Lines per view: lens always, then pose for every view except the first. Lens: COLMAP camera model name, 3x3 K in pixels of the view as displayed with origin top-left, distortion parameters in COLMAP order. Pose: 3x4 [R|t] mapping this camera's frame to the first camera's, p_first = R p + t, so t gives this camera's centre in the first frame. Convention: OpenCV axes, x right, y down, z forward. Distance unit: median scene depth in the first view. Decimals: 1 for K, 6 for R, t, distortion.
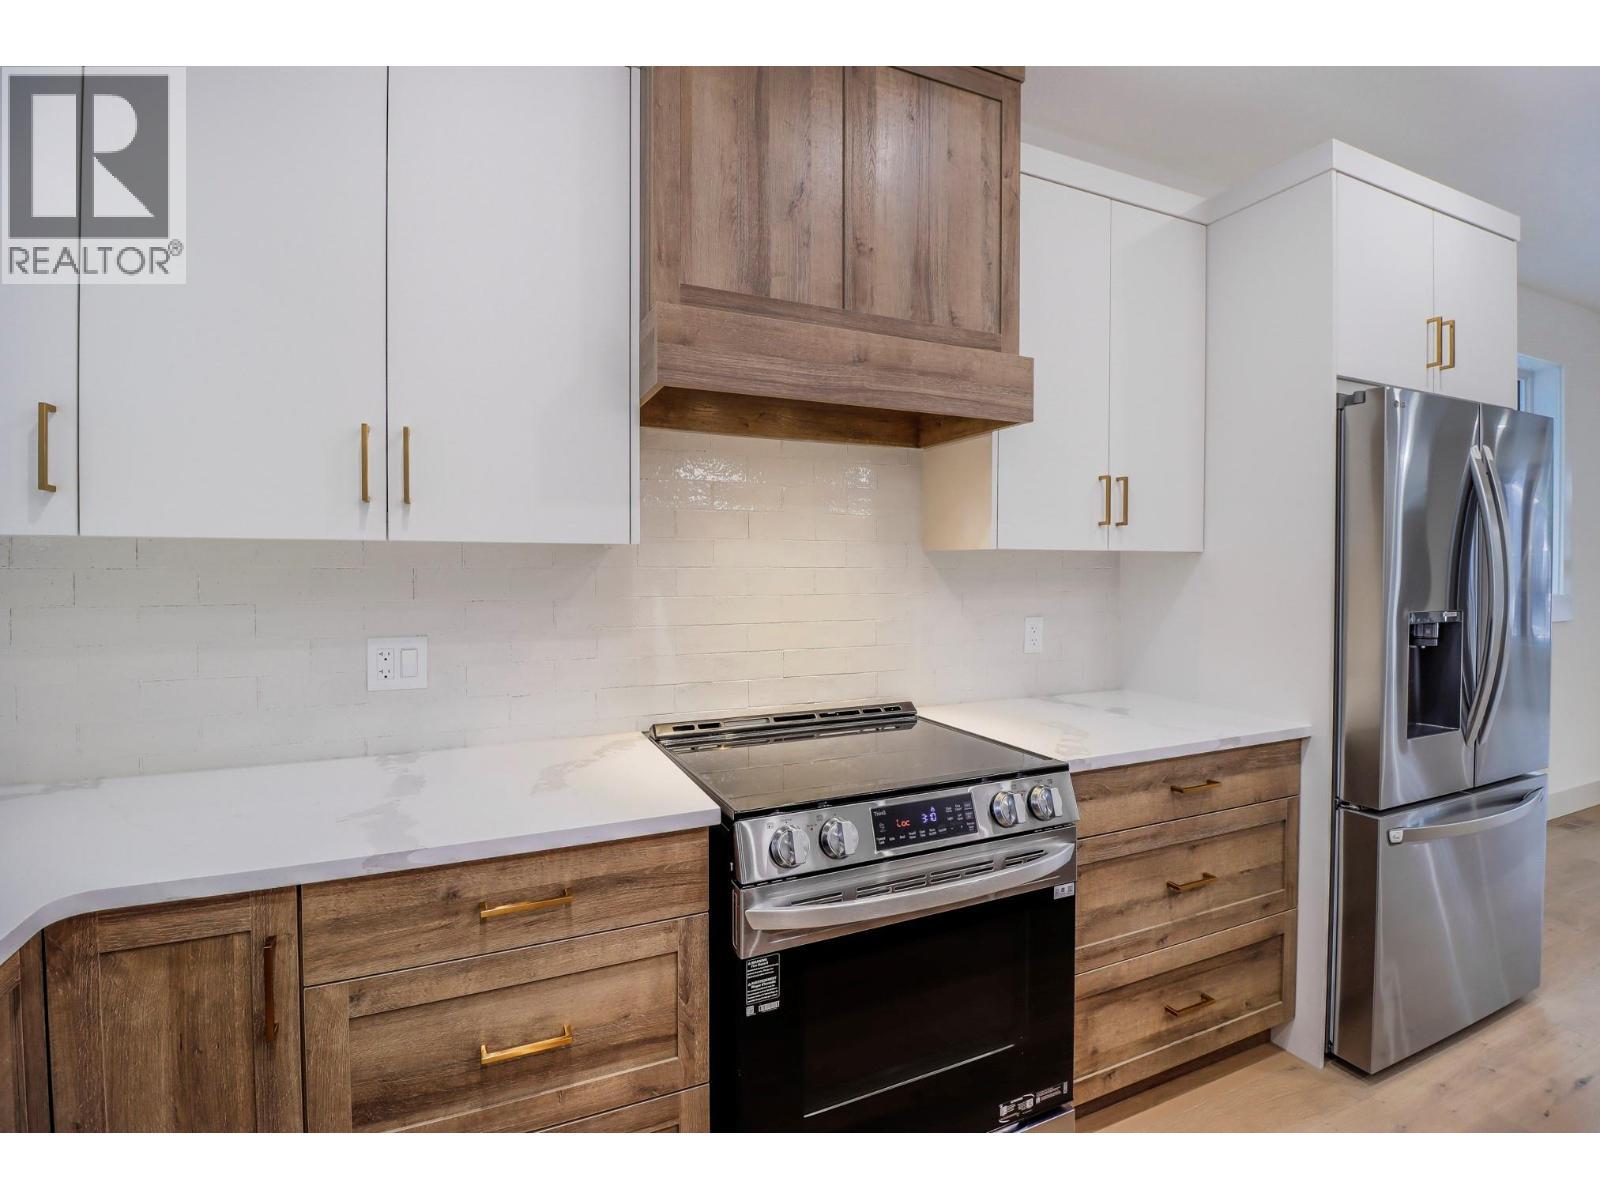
lens RADIAL K [[756.9, 0, 805.8], [0, 756.9, 577.2], [0, 0, 1]] dist [-0.000925, -0.000029]
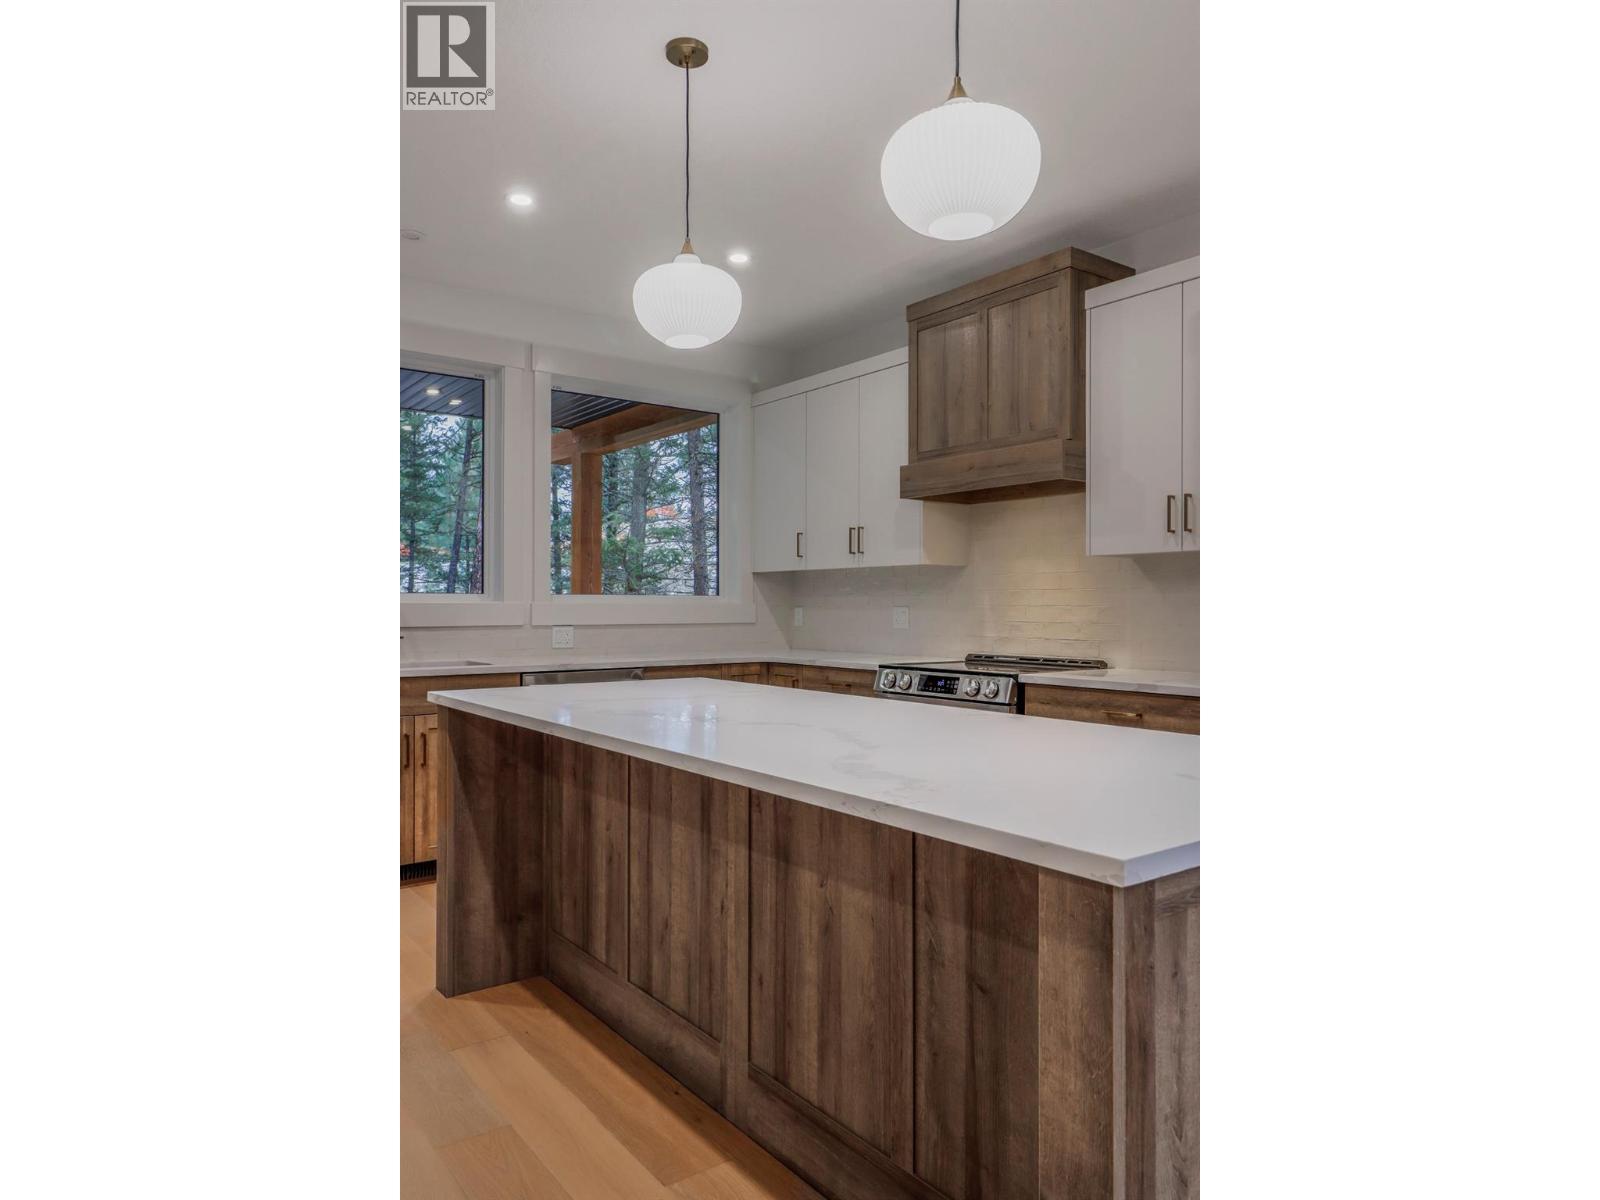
lens RADIAL K [[975.7, 0, 800.0], [0, 975.7, 600.0], [0, 0, 1]] dist [0.006299, 0.000935]
pose [[0.212811, -0.006416, -0.977072, 2.455273], [-0.009961, 0.999912, -0.008735, 0.090996], [0.977043, 0.011591, 0.212729, 0.000857]]
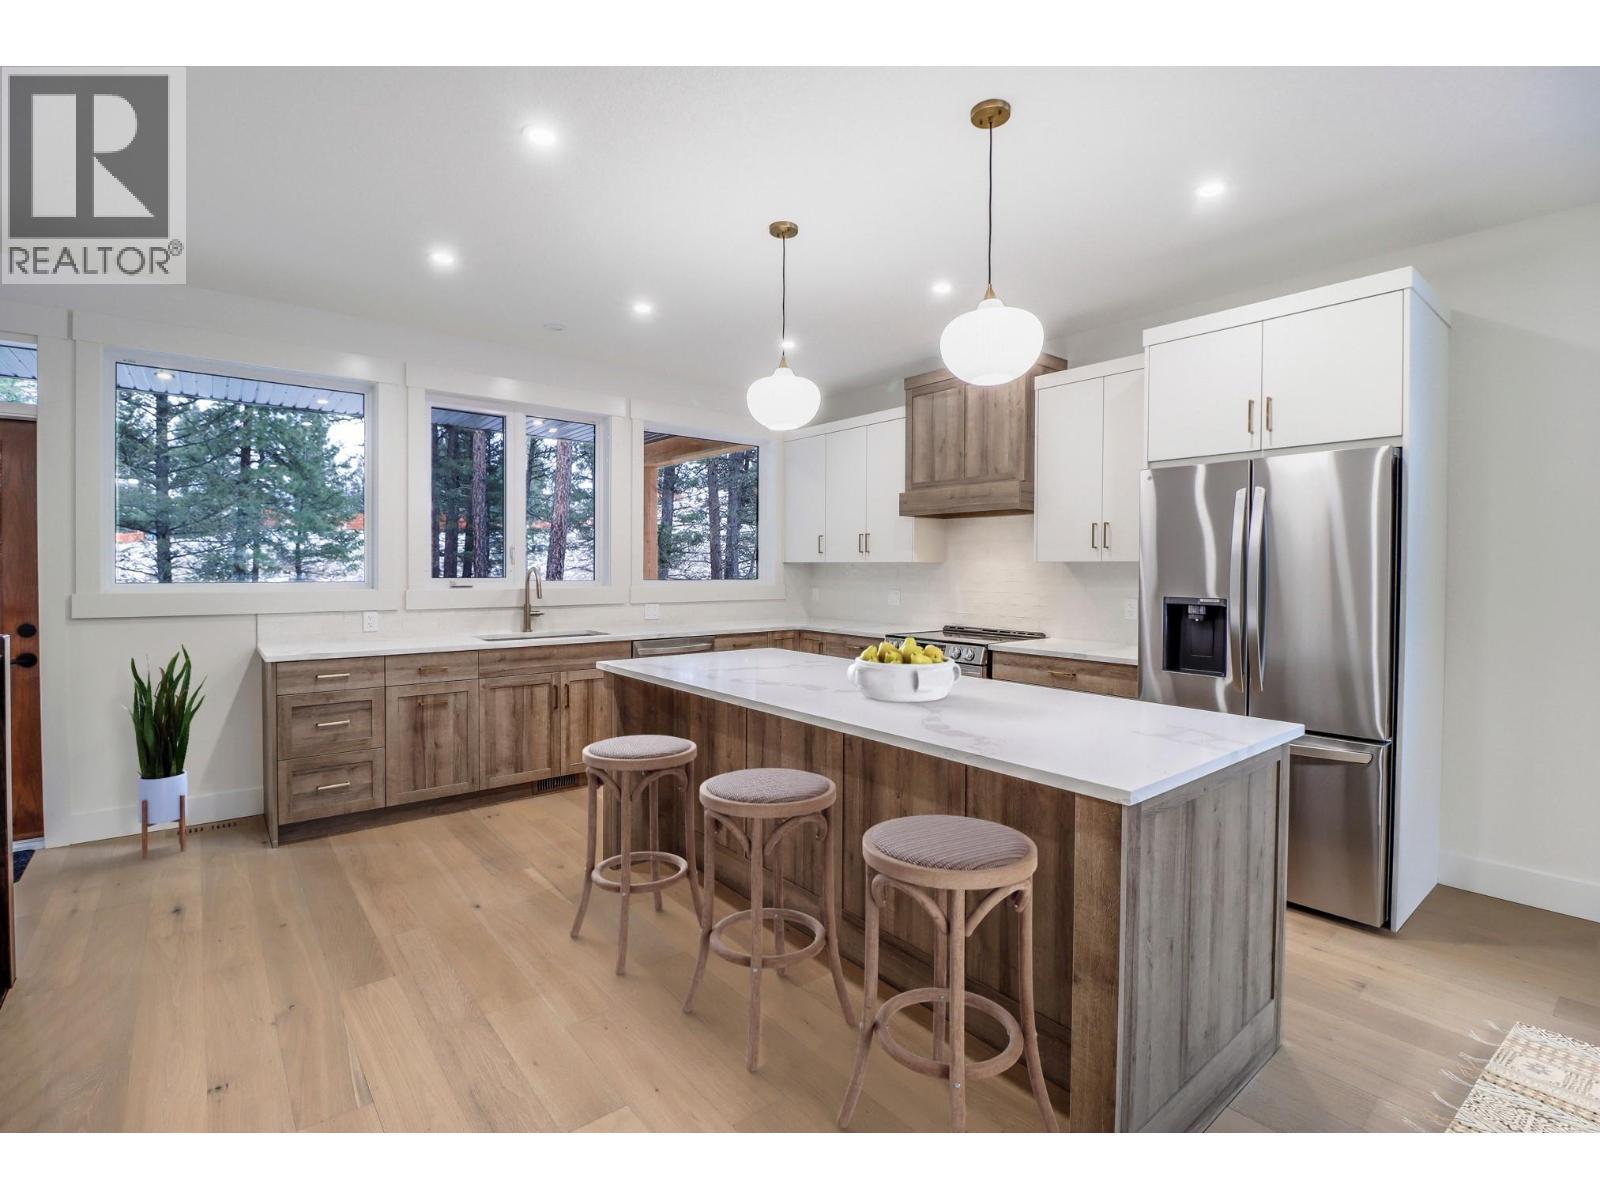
lens RADIAL K [[756.9, 0, 805.8], [0, 756.9, 577.2], [0, 0, 1]] dist [-0.000925, -0.000029]
pose [[0.251779, 0.014016, -0.967683, 2.650475], [-0.013641, 0.999847, 0.010933, -0.006250], [0.967689, 0.010448, 0.251932, -0.256602]]
